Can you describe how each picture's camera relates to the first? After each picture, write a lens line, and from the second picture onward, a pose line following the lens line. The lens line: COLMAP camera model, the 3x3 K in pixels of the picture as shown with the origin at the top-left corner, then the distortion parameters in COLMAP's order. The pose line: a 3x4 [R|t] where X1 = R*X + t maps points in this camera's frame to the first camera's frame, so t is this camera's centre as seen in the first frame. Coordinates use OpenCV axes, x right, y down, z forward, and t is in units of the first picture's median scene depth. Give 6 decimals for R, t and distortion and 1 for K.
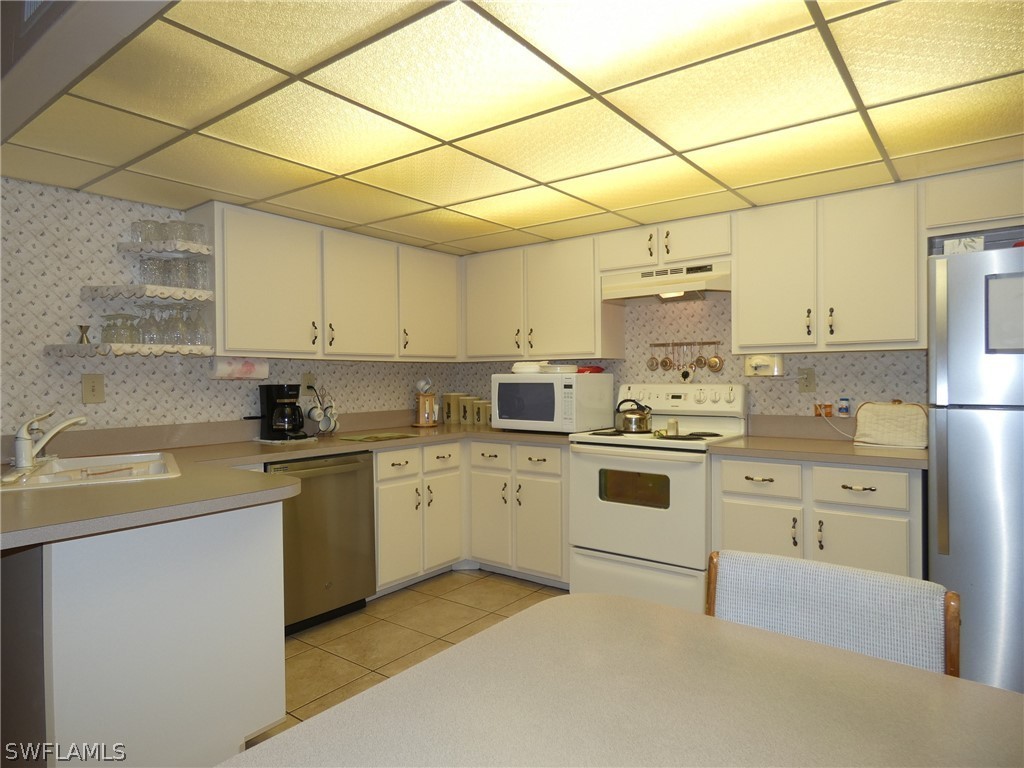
lens RADIAL K [[617.5, 0, 507.3], [0, 617.5, 382.0], [0, 0, 1]] dist [0.002551, 0.001720]
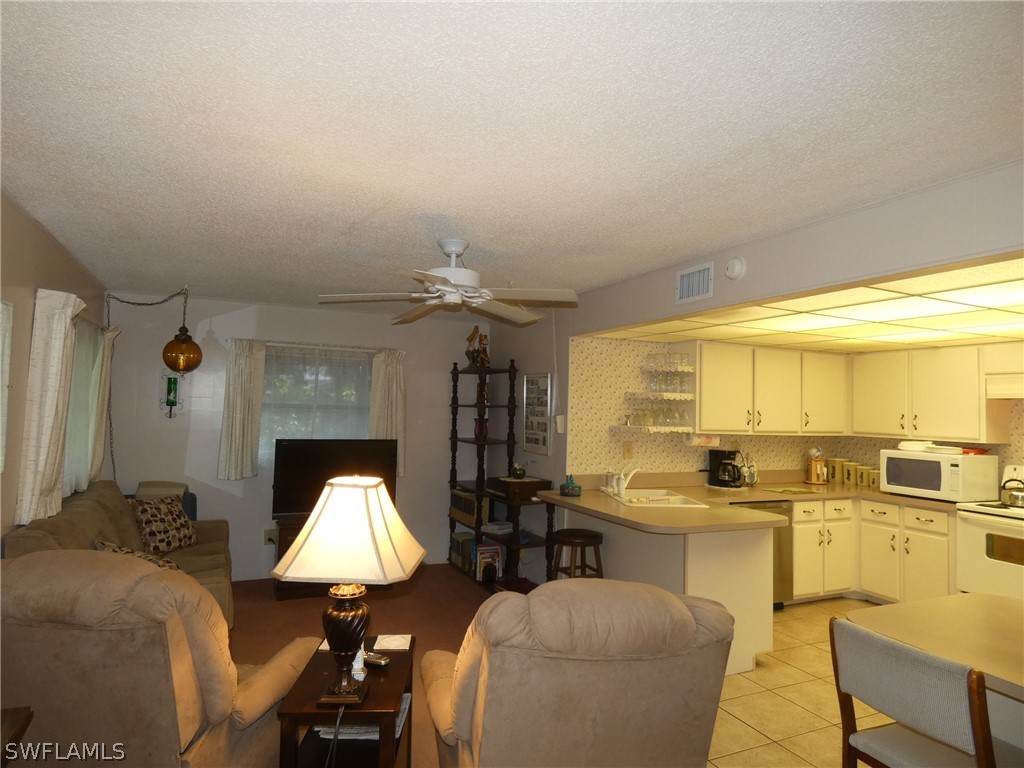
lens RADIAL K [[617.5, 0, 502.7], [0, 617.5, 378.7], [0, 0, 1]] dist [0.002551, 0.001720]
pose [[0.884192, 0.010387, -0.467009, -0.132484], [-0.038208, 0.998011, -0.050142, -0.071653], [0.465559, 0.062178, 0.882830, -0.581765]]
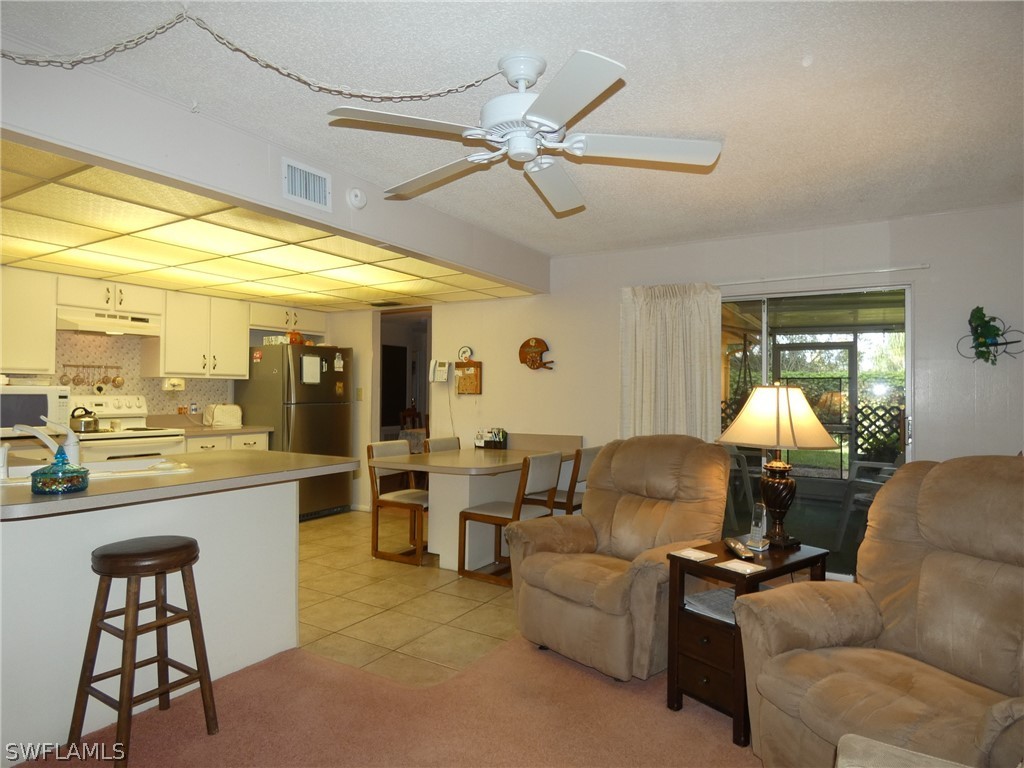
lens RADIAL K [[617.5, 0, 506.4], [0, 617.5, 384.2], [0, 0, 1]] dist [0.002551, 0.001720]
pose [[-0.086772, 0.022432, 0.995976, -1.192320], [0.001051, 0.999748, -0.022426, 0.009801], [-0.996228, -0.000899, -0.086773, 0.218812]]
